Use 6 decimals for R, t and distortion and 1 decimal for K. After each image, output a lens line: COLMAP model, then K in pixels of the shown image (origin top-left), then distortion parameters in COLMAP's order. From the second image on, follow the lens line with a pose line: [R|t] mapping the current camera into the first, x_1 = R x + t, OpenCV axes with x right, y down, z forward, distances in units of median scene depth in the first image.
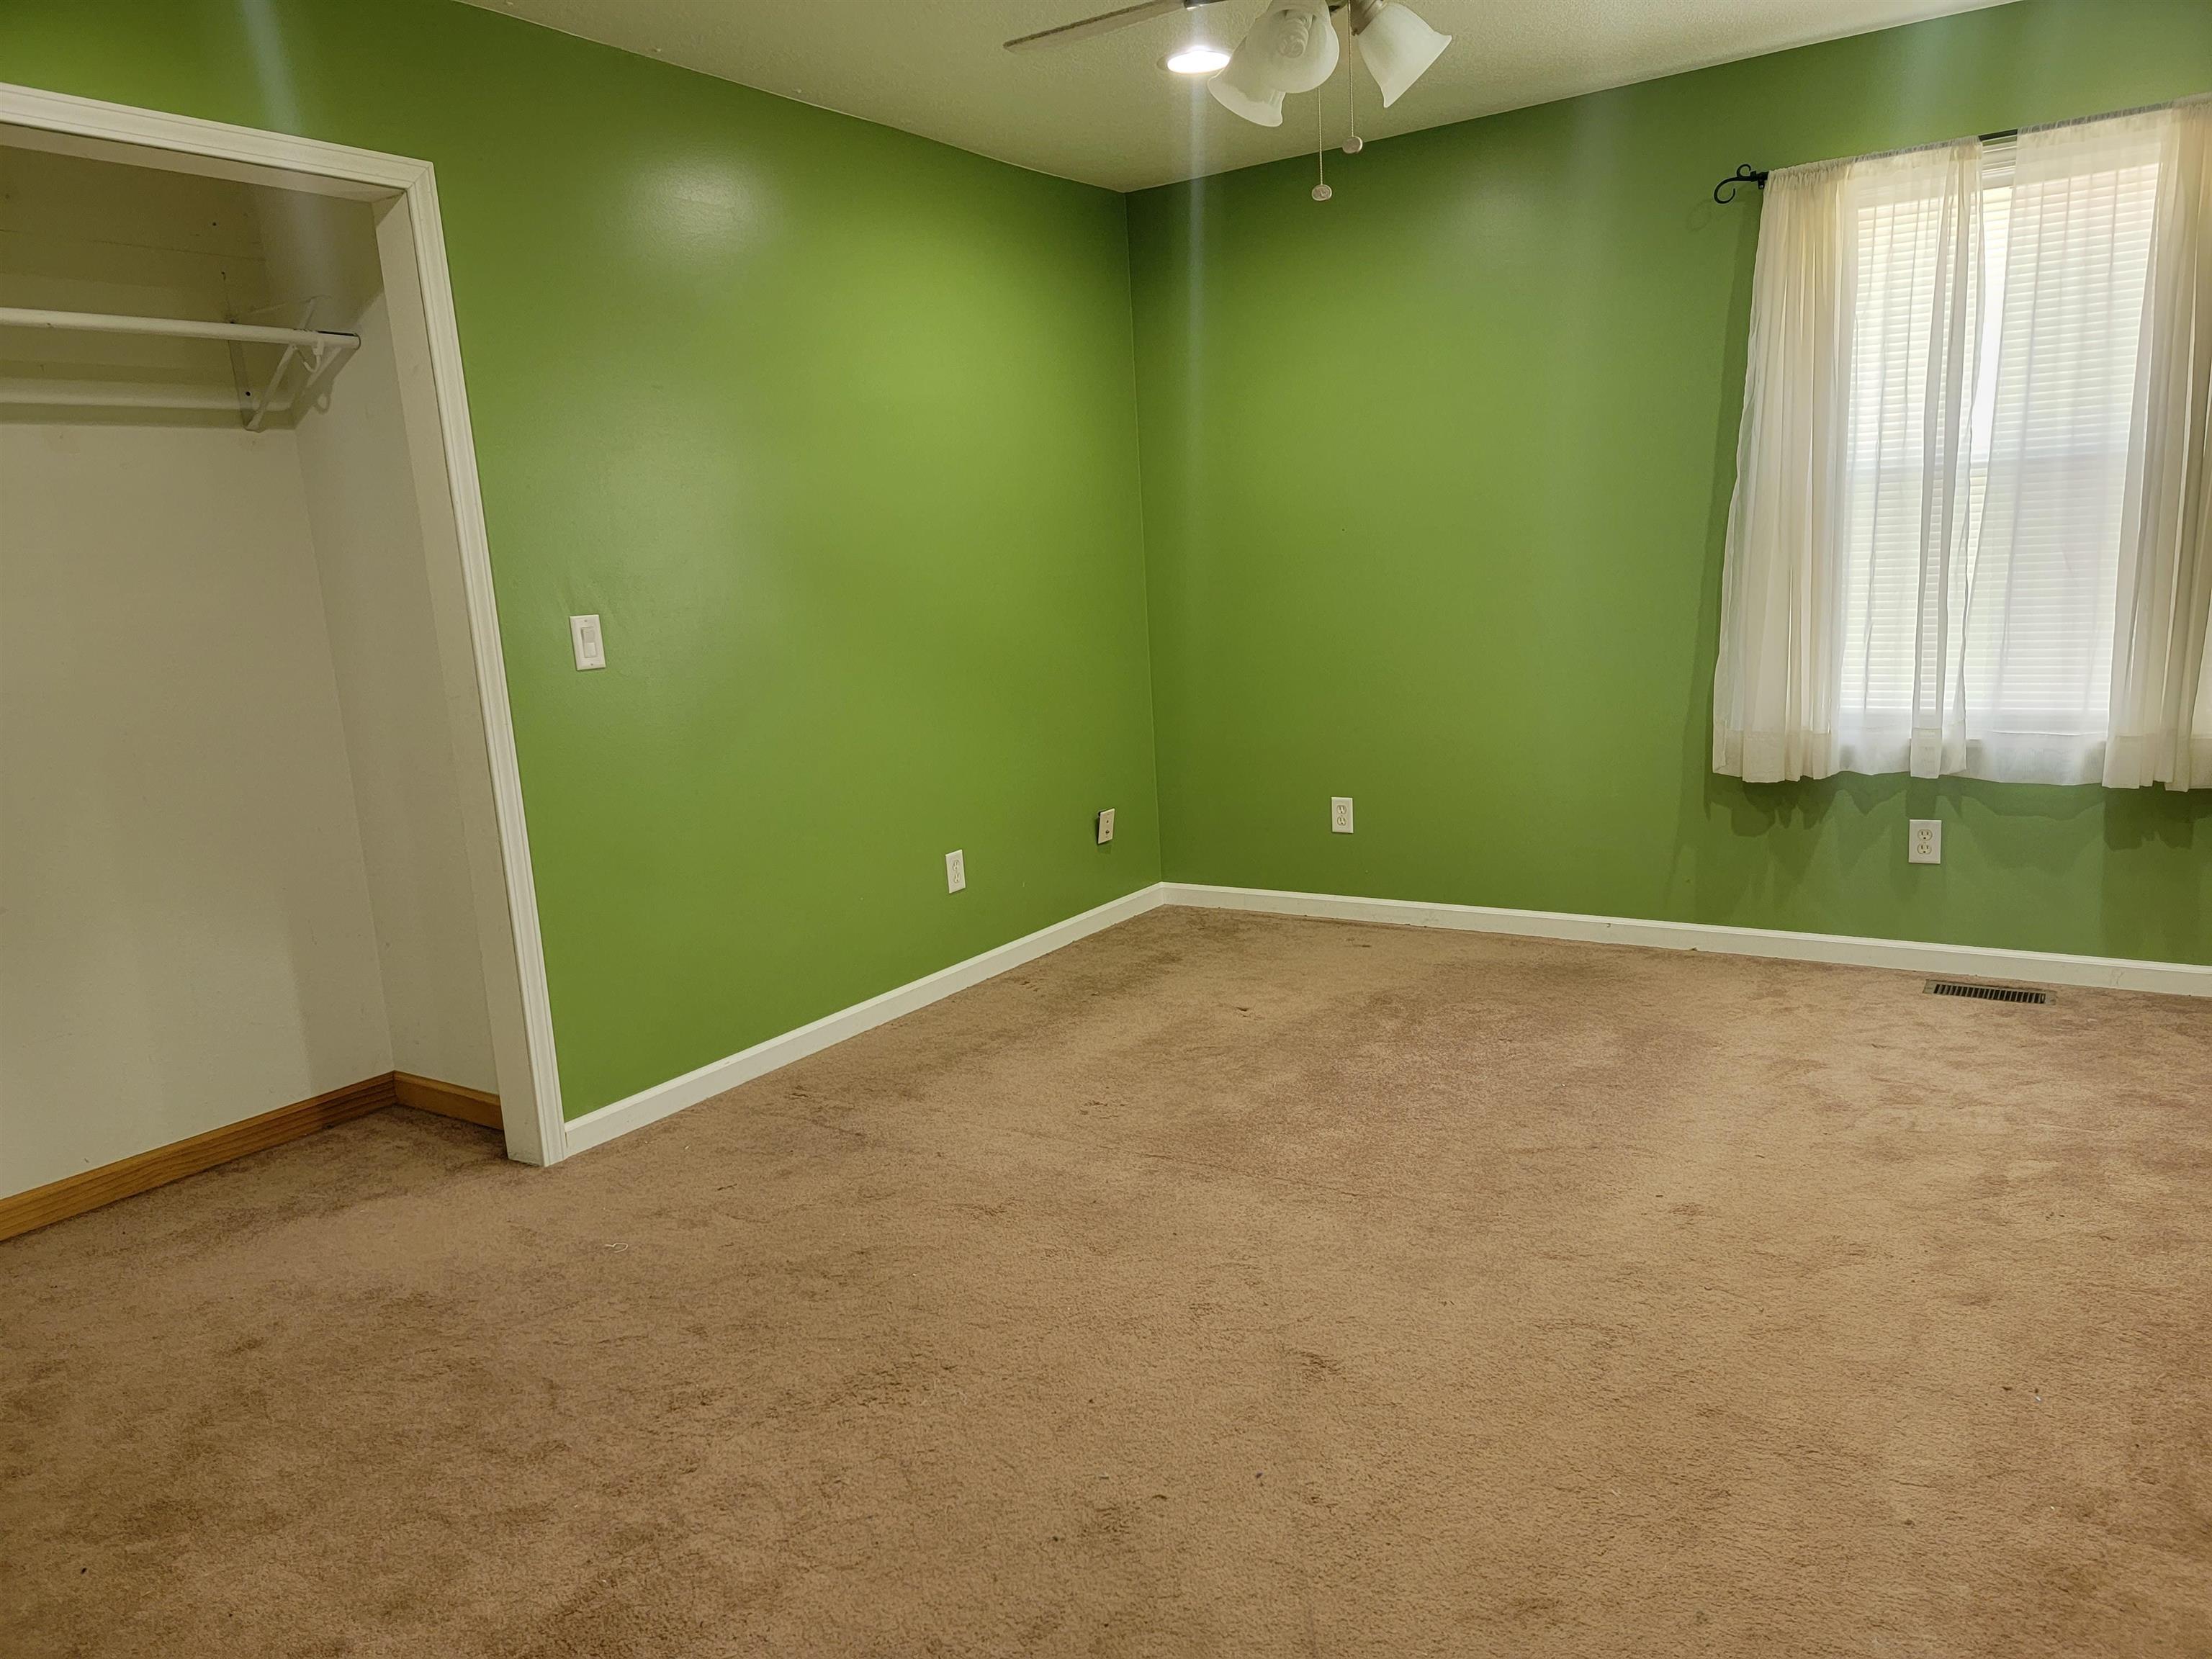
lens RADIAL K [[1547.2, 0, 1111.3], [0, 1547.2, 841.2], [0, 0, 1]] dist [0.068550, -0.053522]
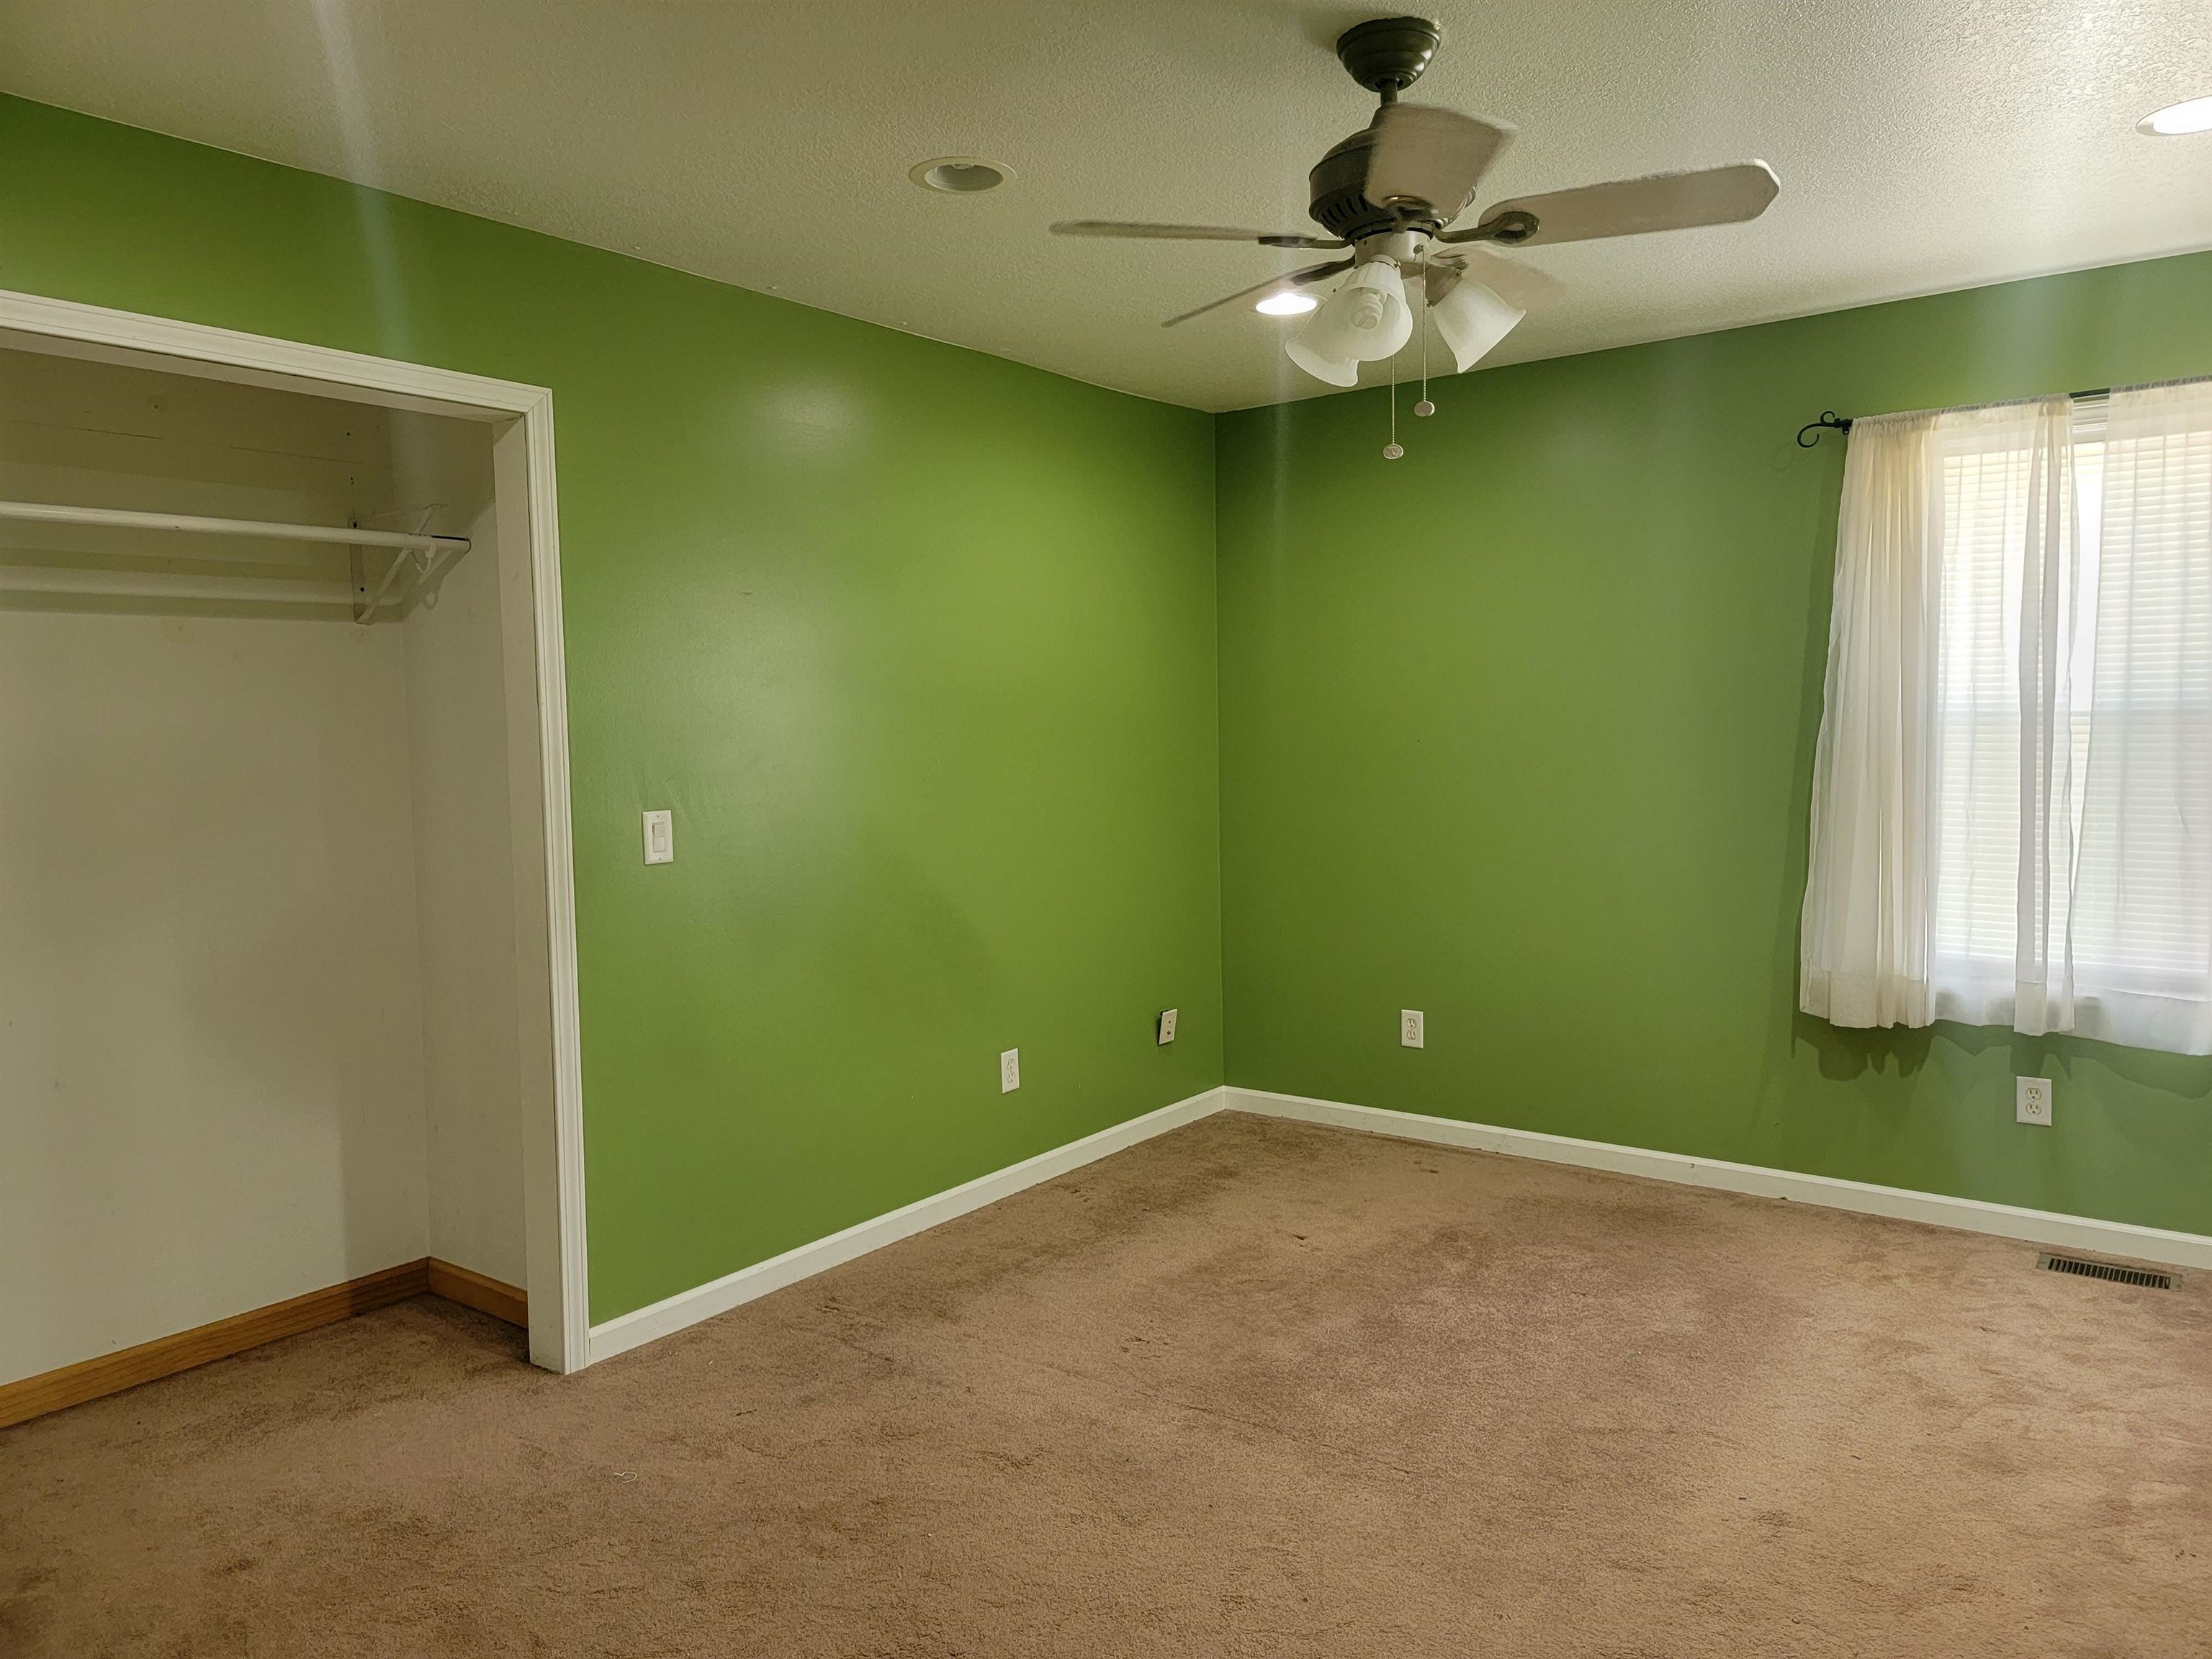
lens RADIAL K [[1547.2, 0, 1101.6], [0, 1547.2, 808.4], [0, 0, 1]] dist [0.068550, -0.053522]
pose [[0.997217, 0.043787, -0.060341, 0.011557], [-0.050989, 0.991034, -0.123501, -0.034686], [0.054392, 0.126234, 0.990508, 0.011666]]
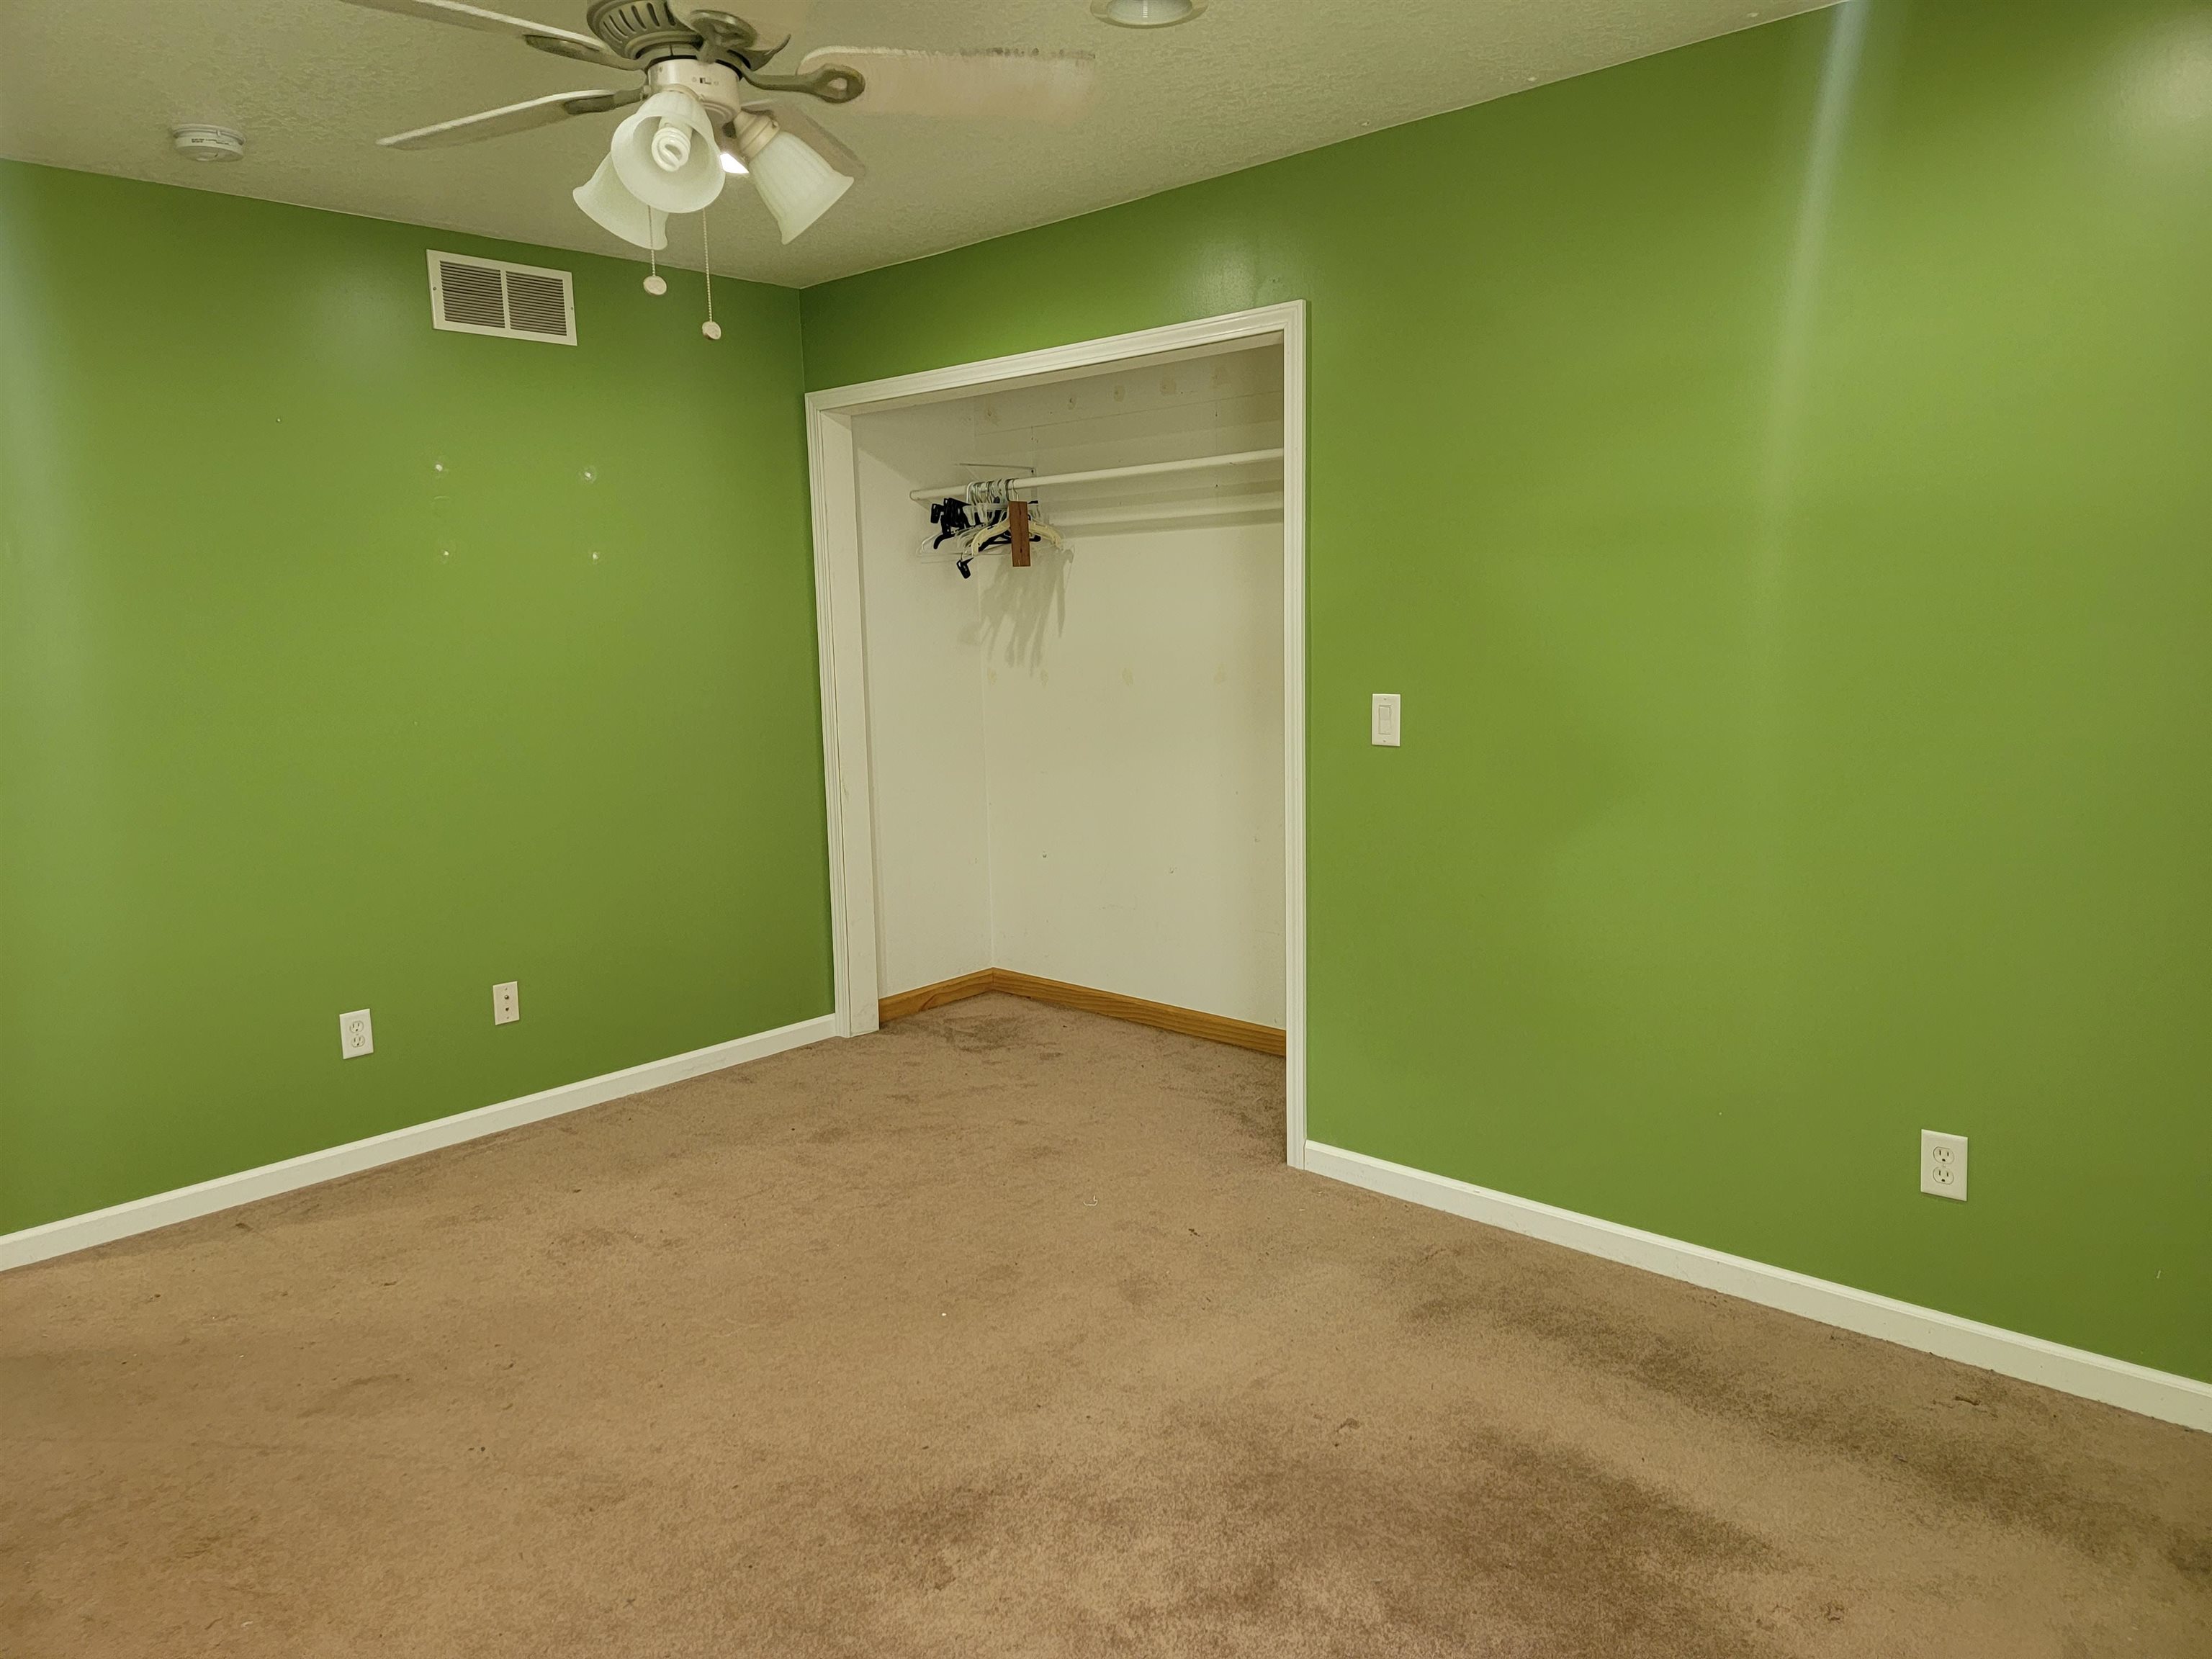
lens RADIAL K [[1547.2, 0, 1110.4], [0, 1547.2, 827.2], [0, 0, 1]] dist [0.068550, -0.053522]
pose [[-0.181359, 0.205204, -0.961769, 0.670134], [-0.144295, 0.961850, 0.232431, -0.261341], [0.972773, 0.180932, -0.144830, 0.949124]]
